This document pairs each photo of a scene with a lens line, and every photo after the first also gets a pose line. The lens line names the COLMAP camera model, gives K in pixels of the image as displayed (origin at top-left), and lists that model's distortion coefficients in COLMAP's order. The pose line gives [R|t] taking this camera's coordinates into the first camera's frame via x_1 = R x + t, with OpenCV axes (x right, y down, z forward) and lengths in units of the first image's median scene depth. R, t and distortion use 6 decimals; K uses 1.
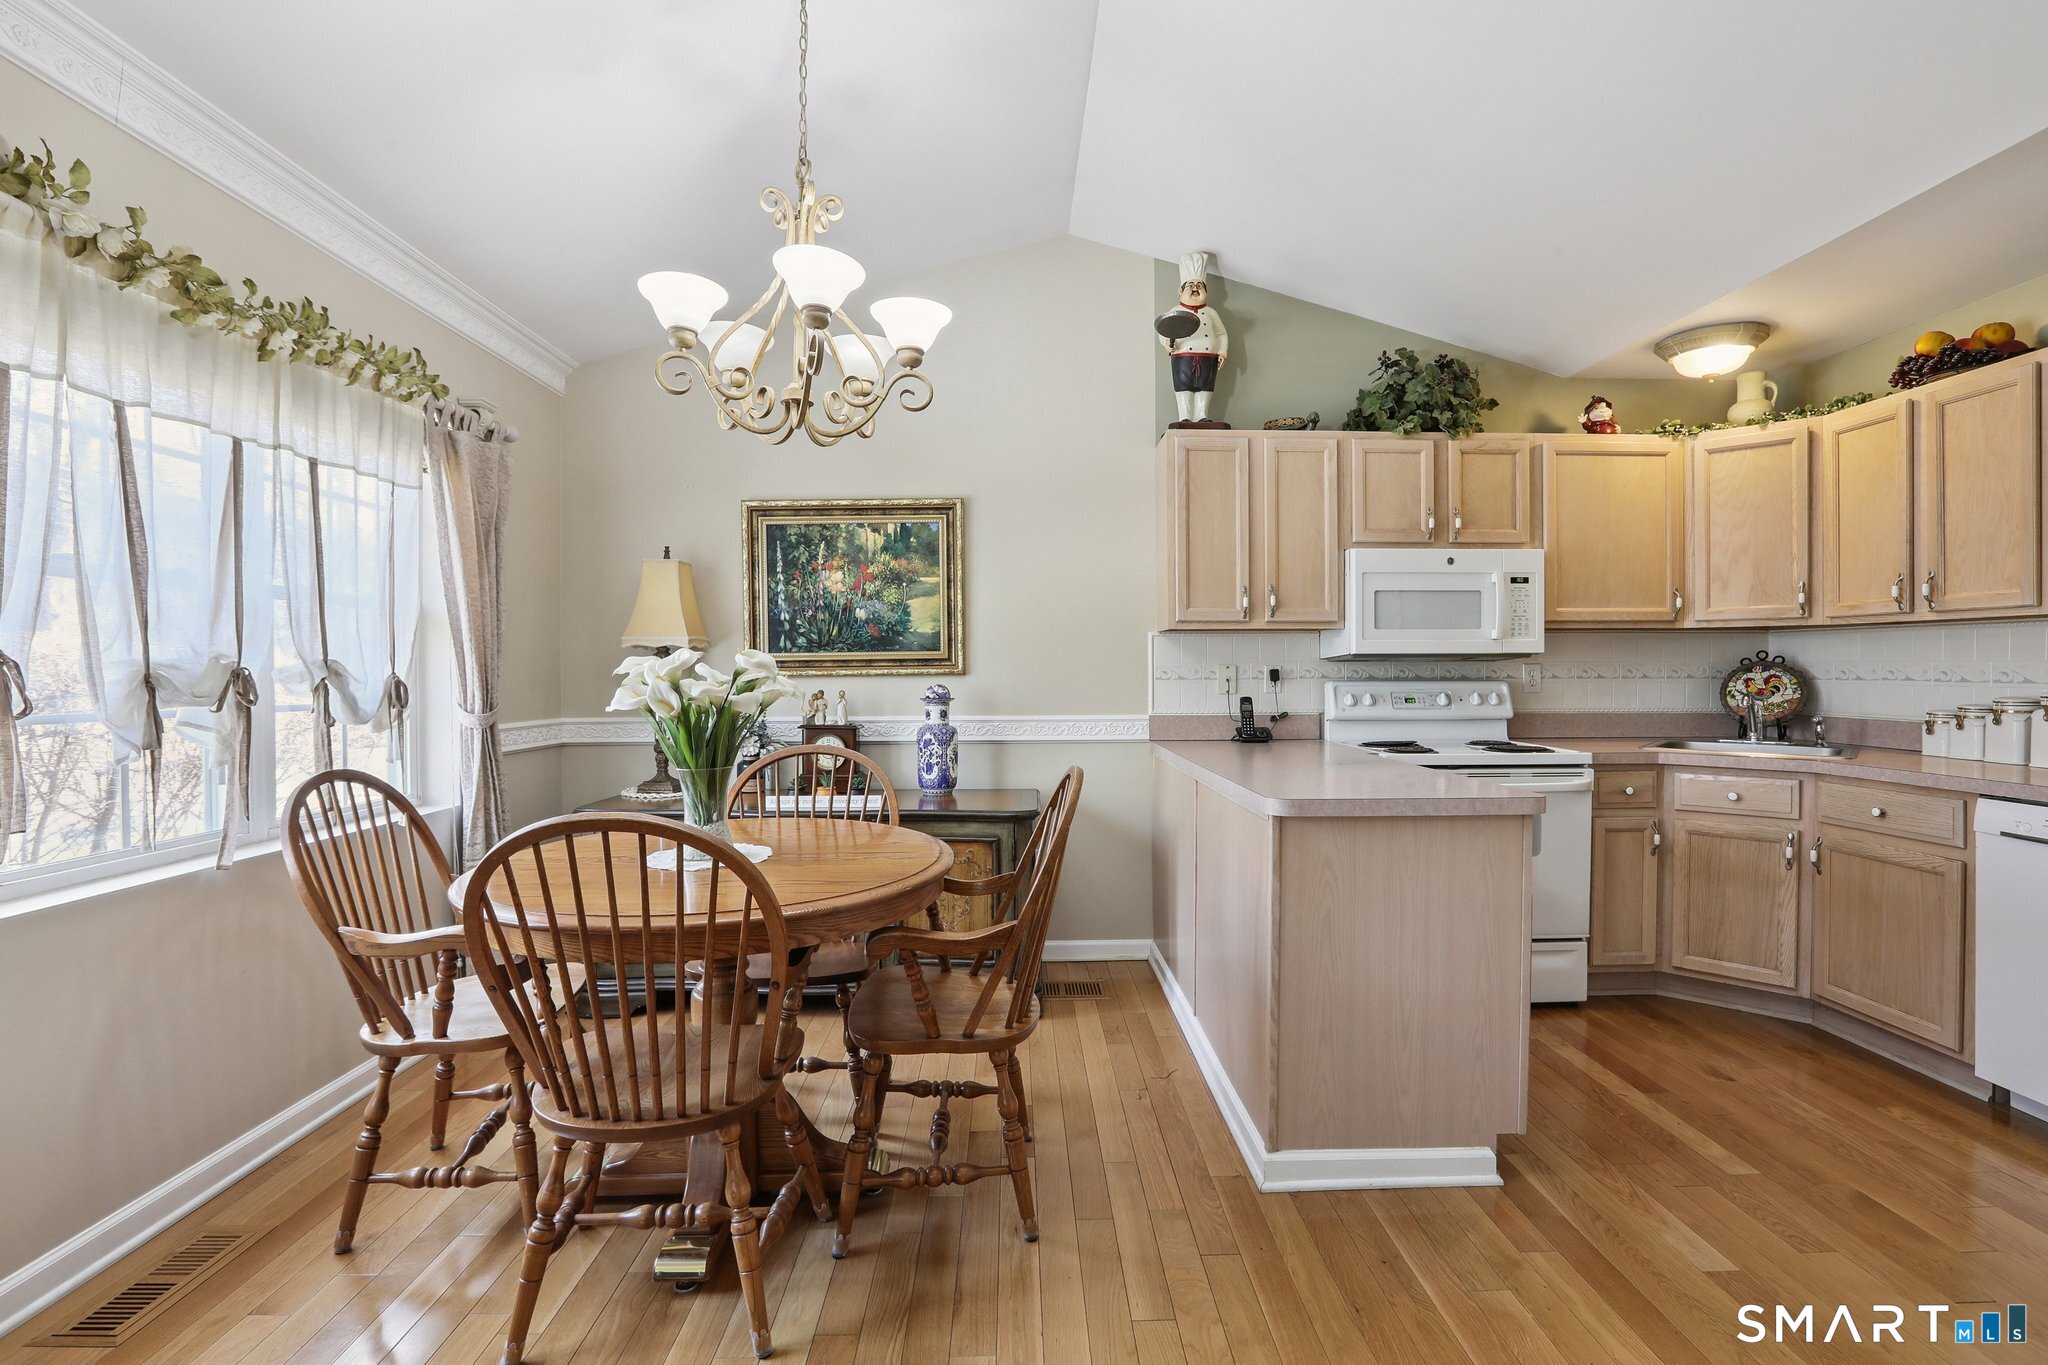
lens RADIAL K [[952.8, 0, 1038.8], [0, 952.8, 680.5], [0, 0, 1]] dist [-0.033292, 0.010055]
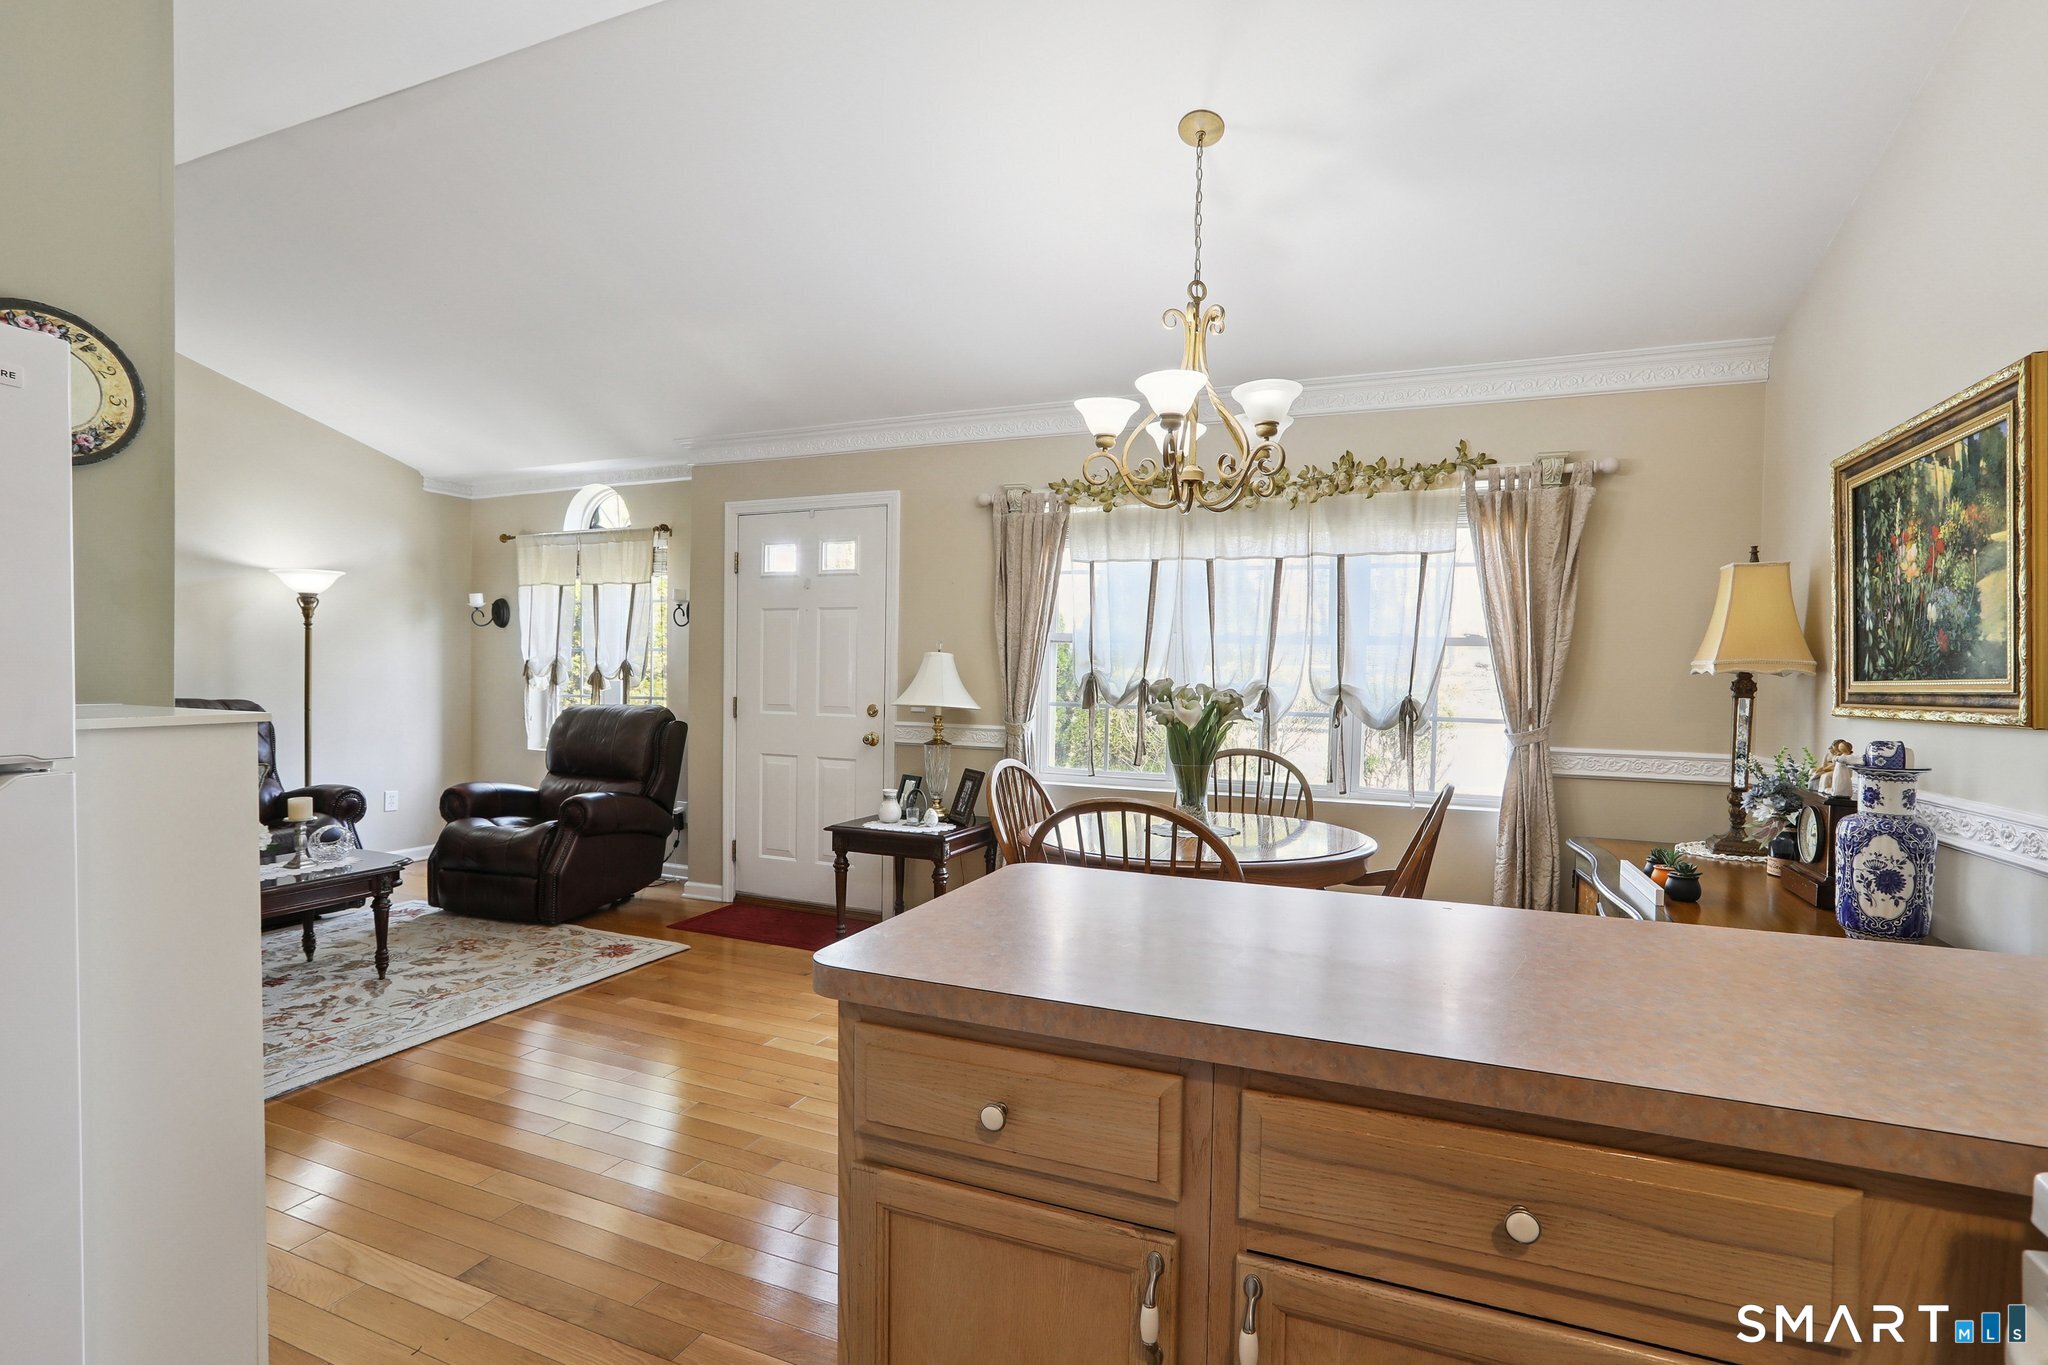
lens RADIAL K [[952.8, 0, 1045.1], [0, 952.8, 695.8], [0, 0, 1]] dist [-0.033292, 0.010055]
pose [[-0.403124, 0.016518, -0.914996, 0.584436], [-0.025781, 0.999235, 0.029398, -0.024926], [0.914782, 0.035441, -0.402390, 0.800685]]
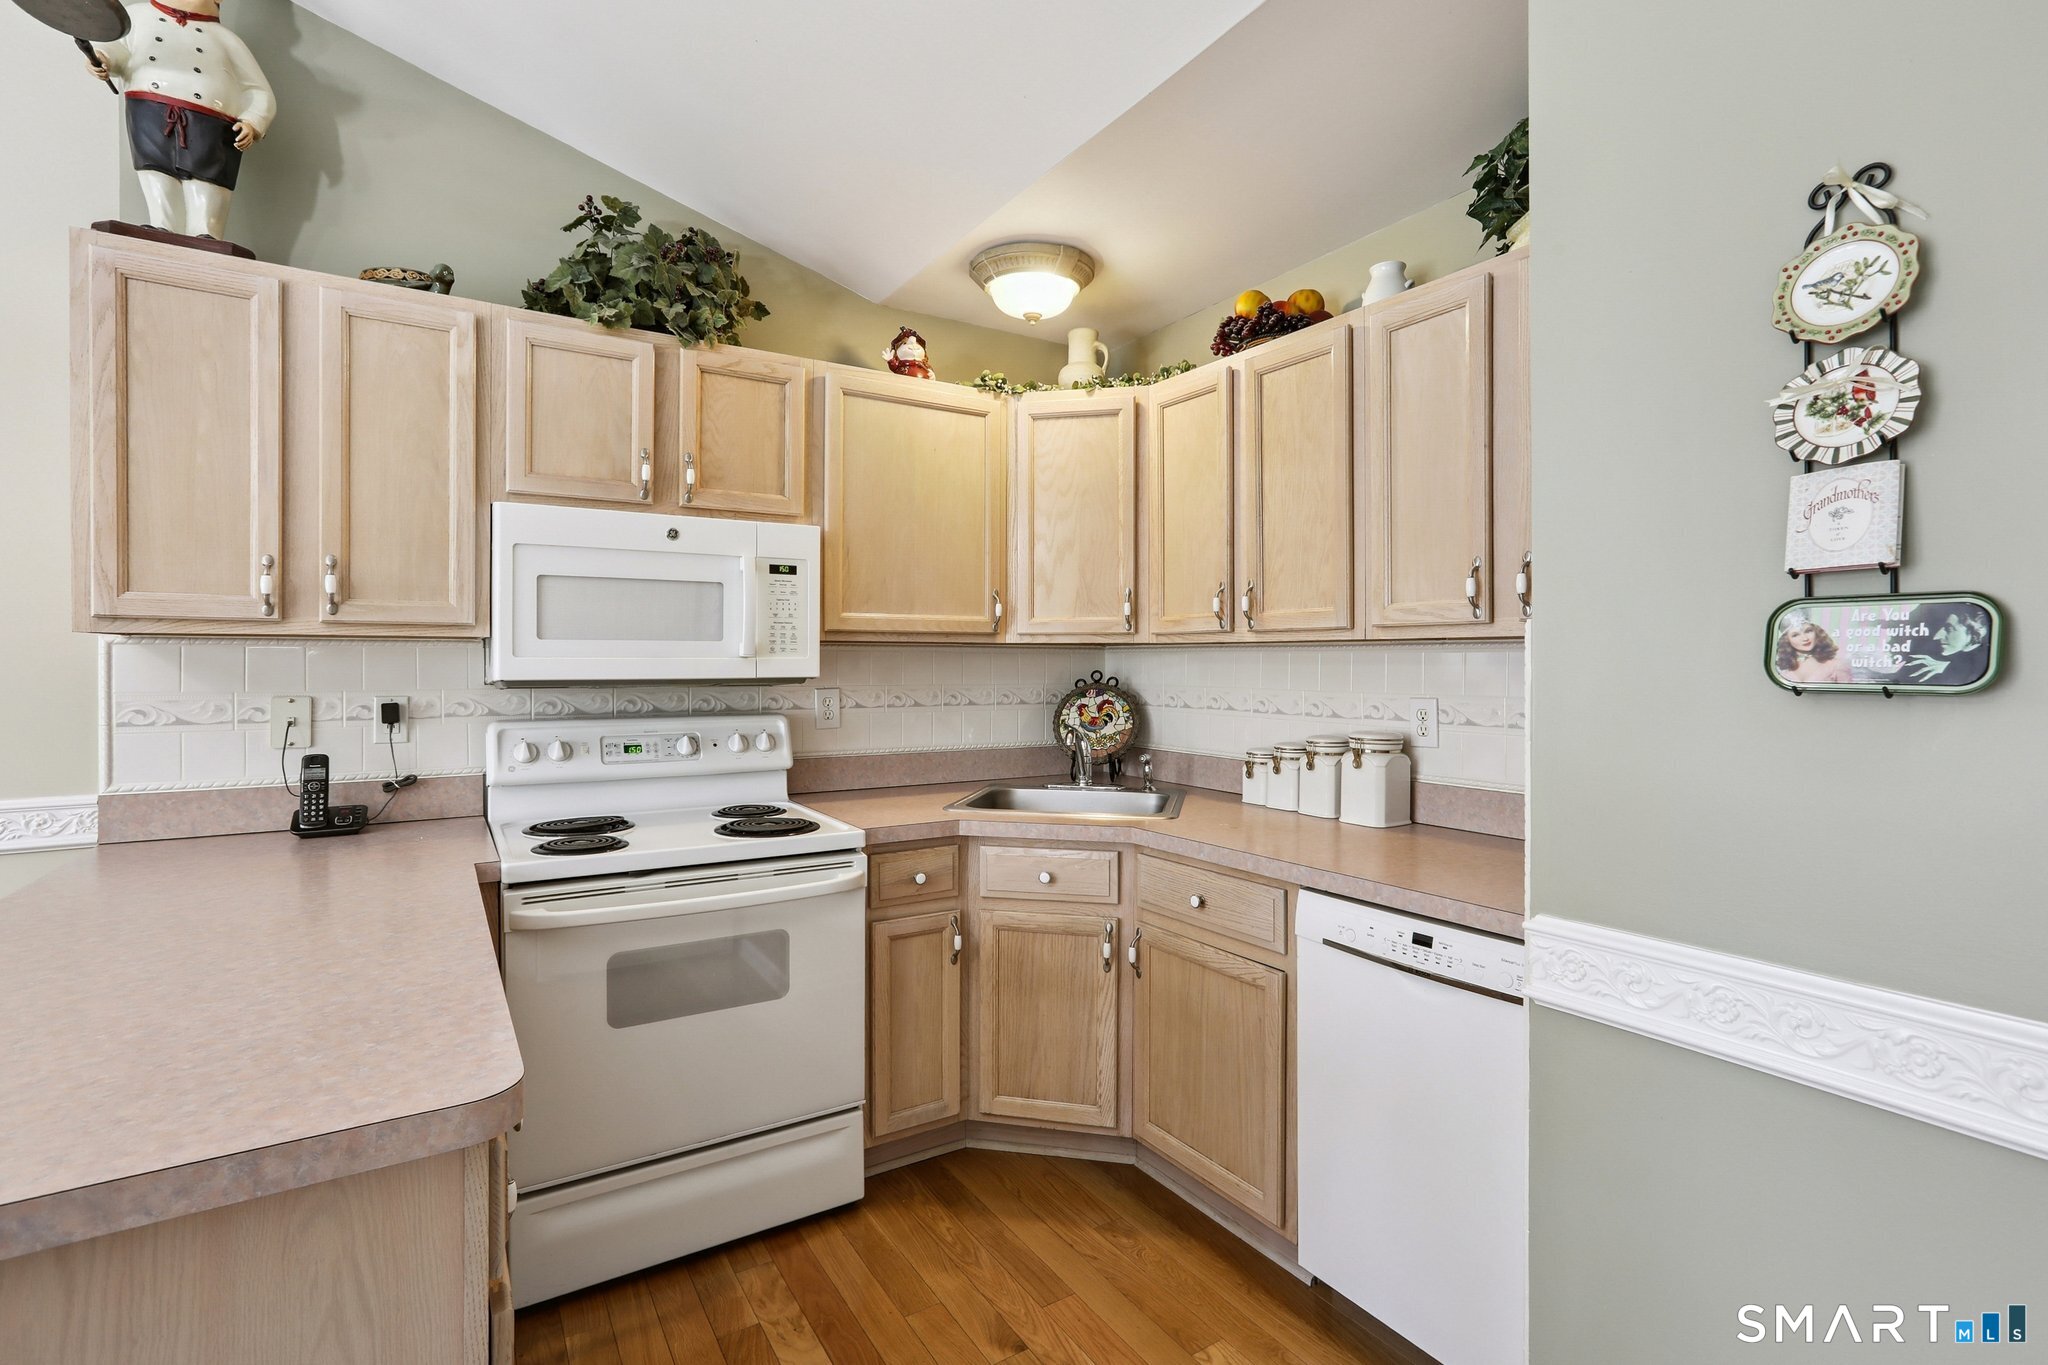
lens RADIAL K [[952.8, 0, 1046.2], [0, 952.8, 667.0], [0, 0, 1]] dist [-0.033292, 0.010055]
pose [[0.851890, 0.002353, 0.523715, 0.313915], [0.002155, 0.999966, -0.007999, -0.030842], [-0.523716, 0.007943, 0.851856, 0.326734]]
